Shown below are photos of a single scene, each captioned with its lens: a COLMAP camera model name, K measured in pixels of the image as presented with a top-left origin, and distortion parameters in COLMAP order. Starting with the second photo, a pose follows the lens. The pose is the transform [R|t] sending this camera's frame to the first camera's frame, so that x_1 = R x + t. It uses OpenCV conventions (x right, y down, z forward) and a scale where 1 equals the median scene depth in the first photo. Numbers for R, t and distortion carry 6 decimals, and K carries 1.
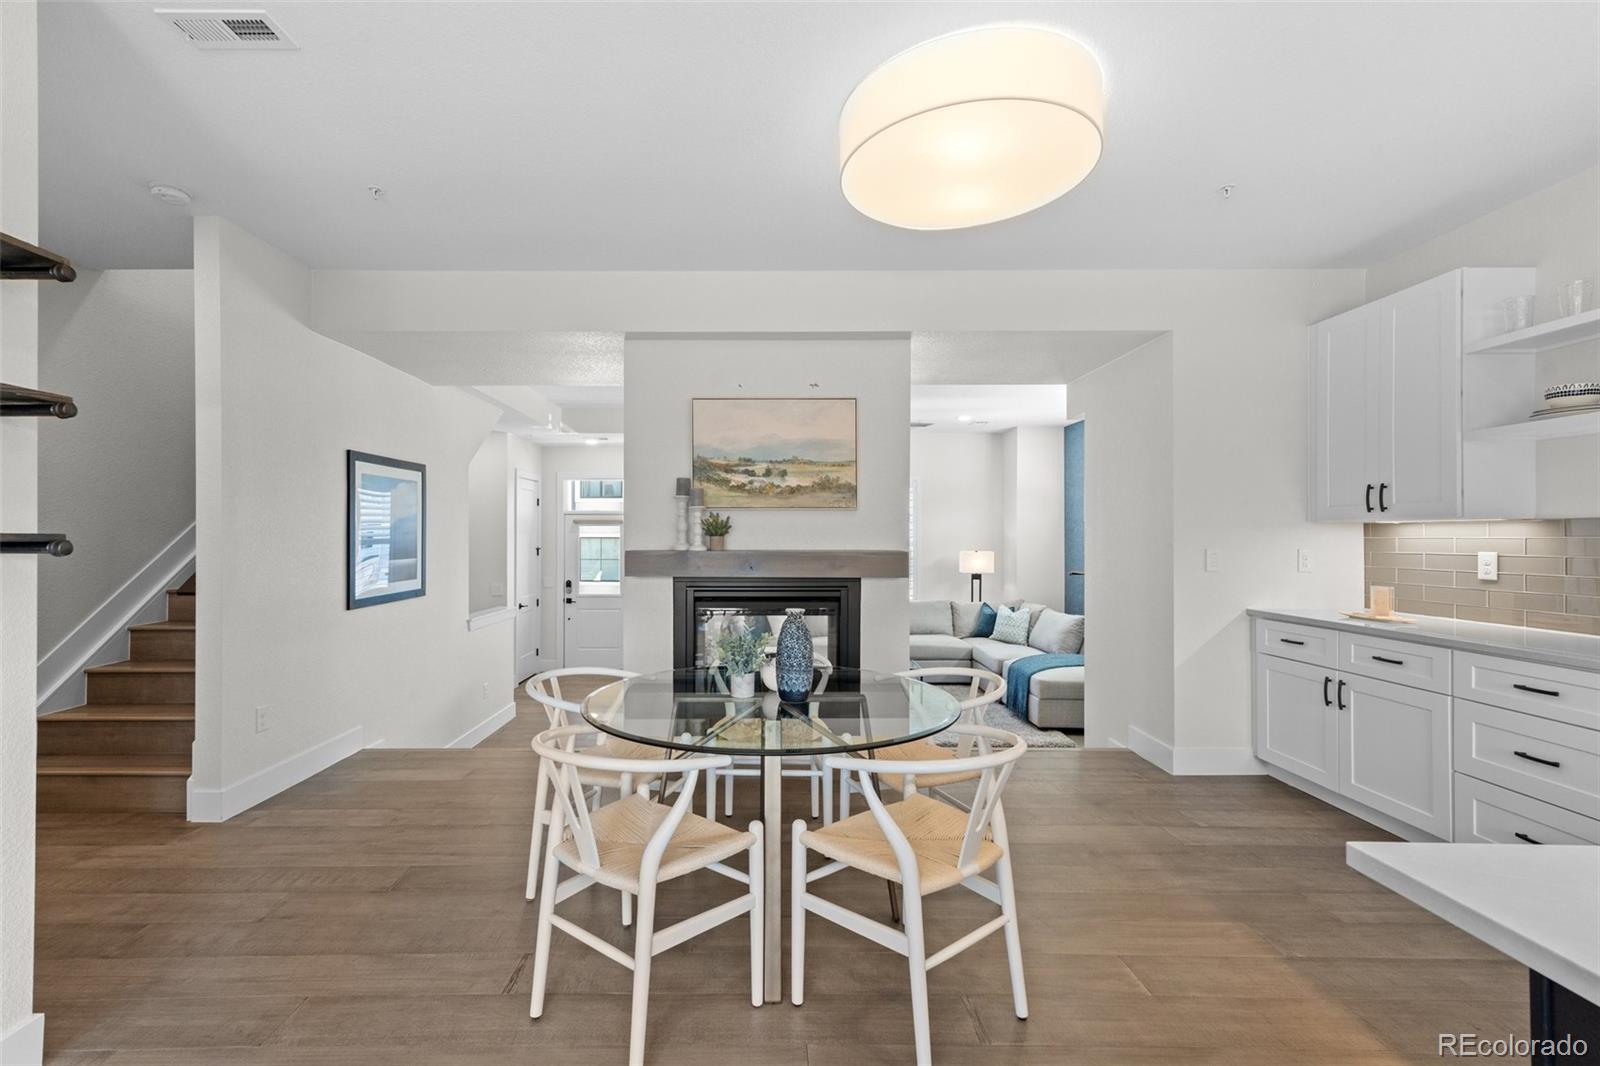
lens RADIAL K [[721.6, 0, 766.7], [0, 721.6, 536.5], [0, 0, 1]] dist [0.014094, 0.000601]
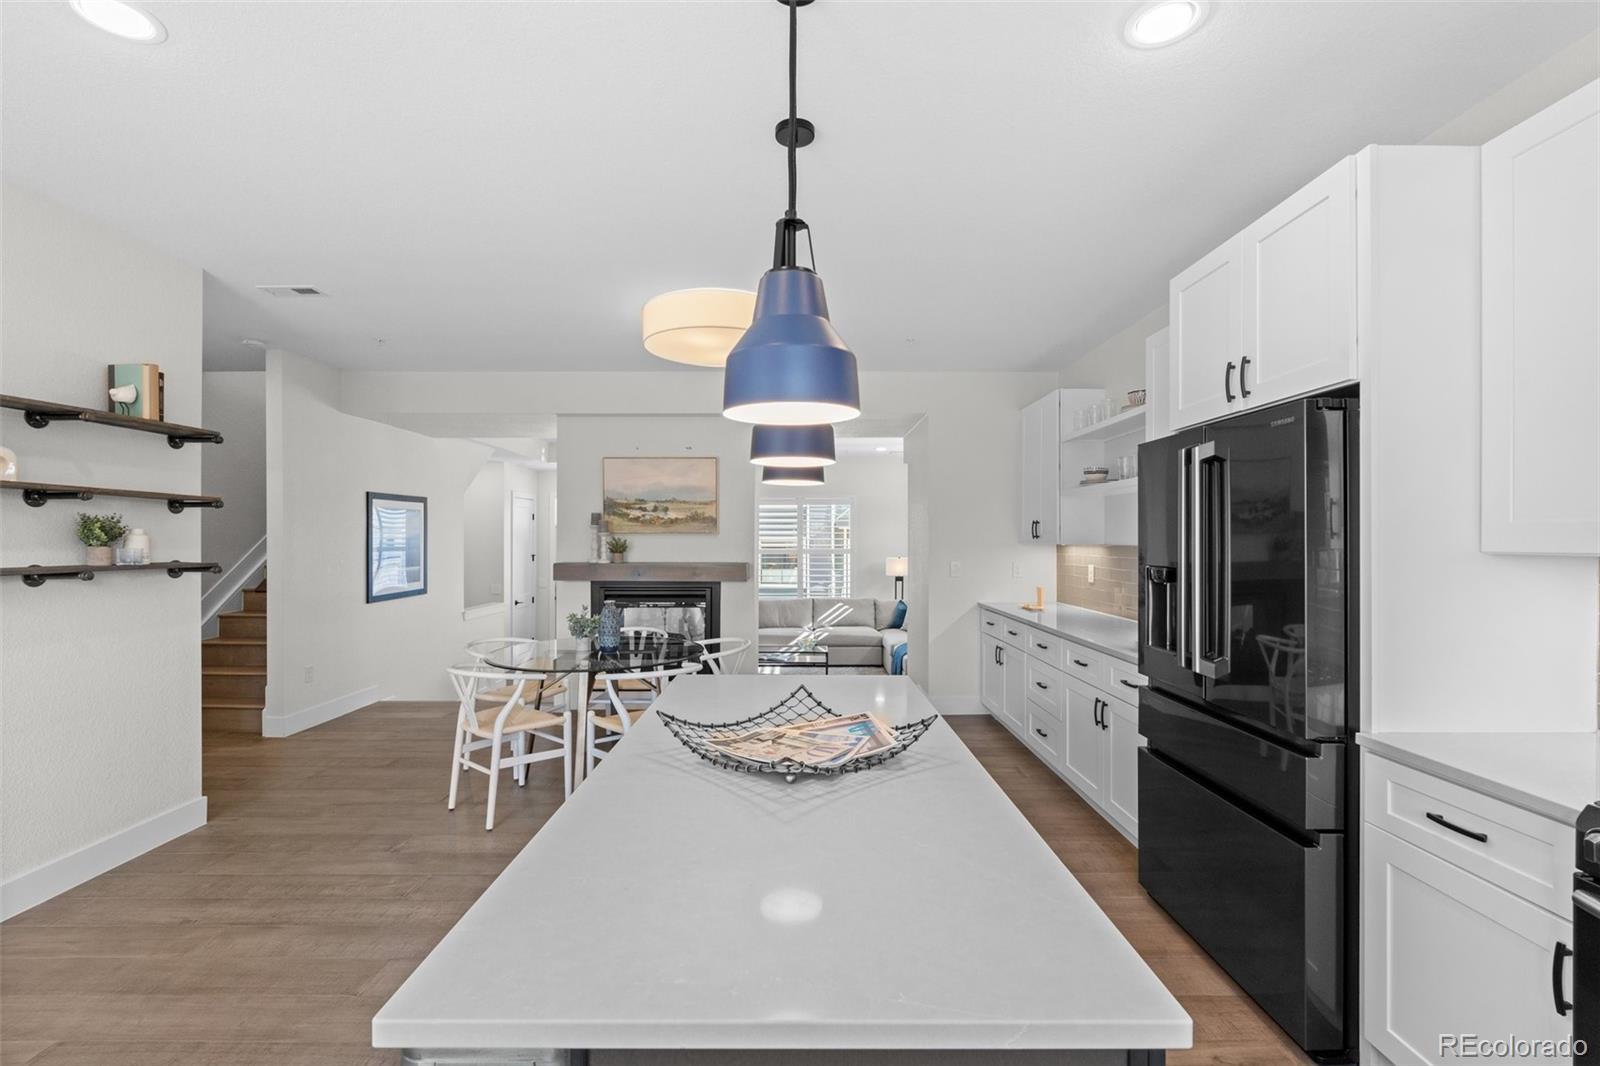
lens RADIAL K [[706.1, 0, 800.5], [0, 706.1, 541.9], [0, 0, 1]] dist [-0.000861, 0.000054]
pose [[0.999992, 0.001002, 0.003802, 0.288580], [-0.001026, 0.999979, 0.006437, -0.031878], [-0.003796, -0.006441, 0.999972, -0.420958]]
